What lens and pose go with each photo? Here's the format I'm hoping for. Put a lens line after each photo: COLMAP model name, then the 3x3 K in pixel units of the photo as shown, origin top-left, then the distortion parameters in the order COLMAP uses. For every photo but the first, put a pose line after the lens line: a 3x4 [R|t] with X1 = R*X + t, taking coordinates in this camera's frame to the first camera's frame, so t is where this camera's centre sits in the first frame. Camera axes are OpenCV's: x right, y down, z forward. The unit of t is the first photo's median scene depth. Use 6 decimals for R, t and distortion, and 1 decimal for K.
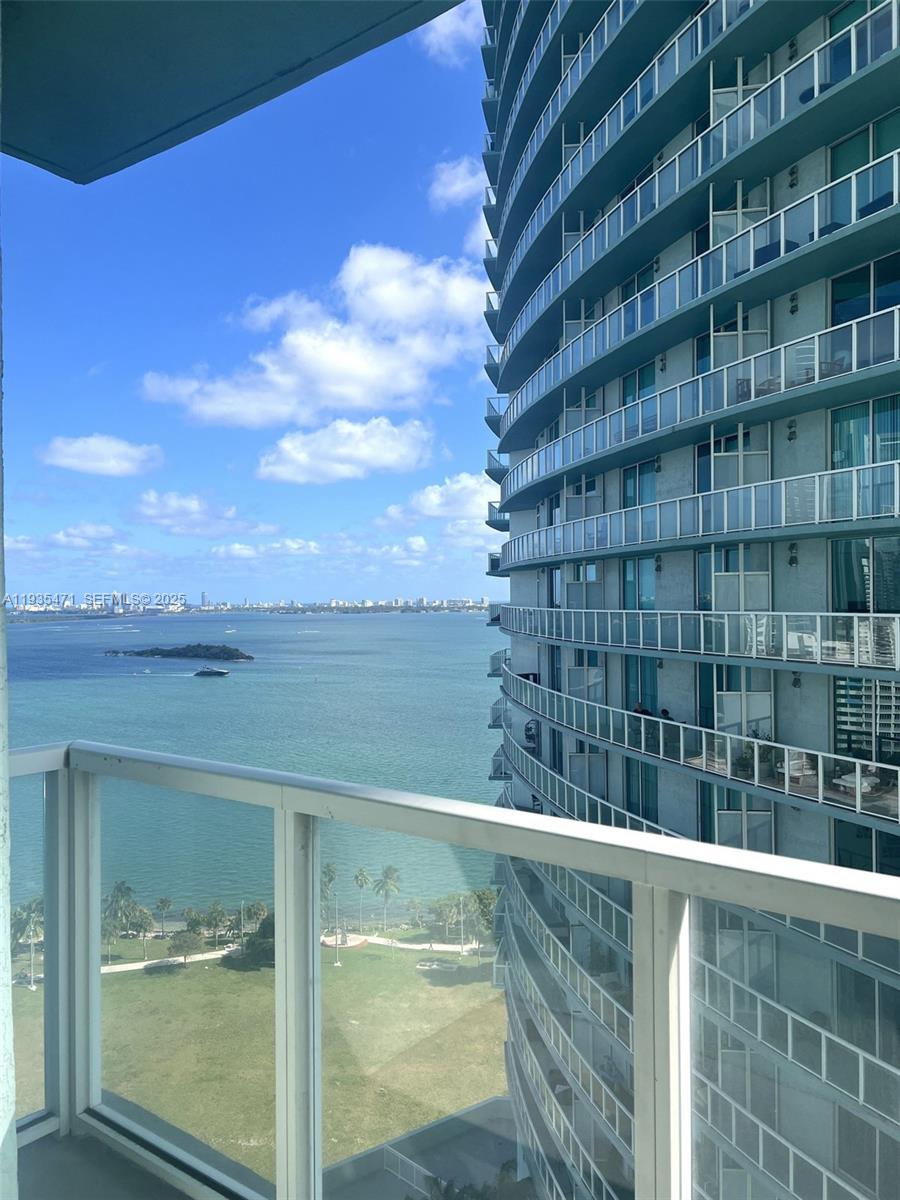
lens RADIAL K [[910.7, 0, 450.1], [0, 910.7, 596.5], [0, 0, 1]] dist [0.039954, -0.018331]
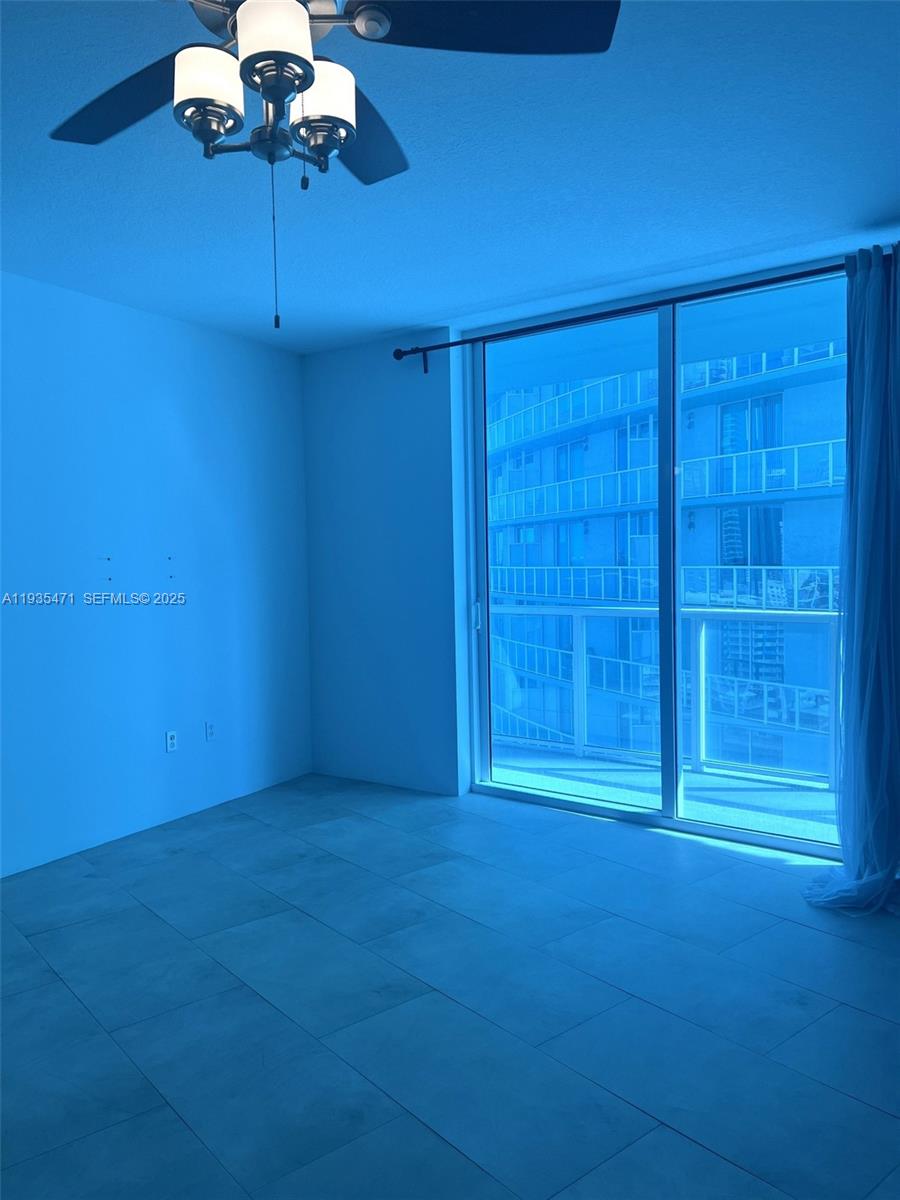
lens RADIAL K [[910.7, 0, 449.0], [0, 910.7, 604.2], [0, 0, 1]] dist [0.039954, -0.018331]
pose [[0.997325, -0.011552, 0.072181, -0.041707], [0.007822, 0.998630, 0.051746, 0.001422], [-0.072680, -0.051043, 0.996048, -0.196800]]
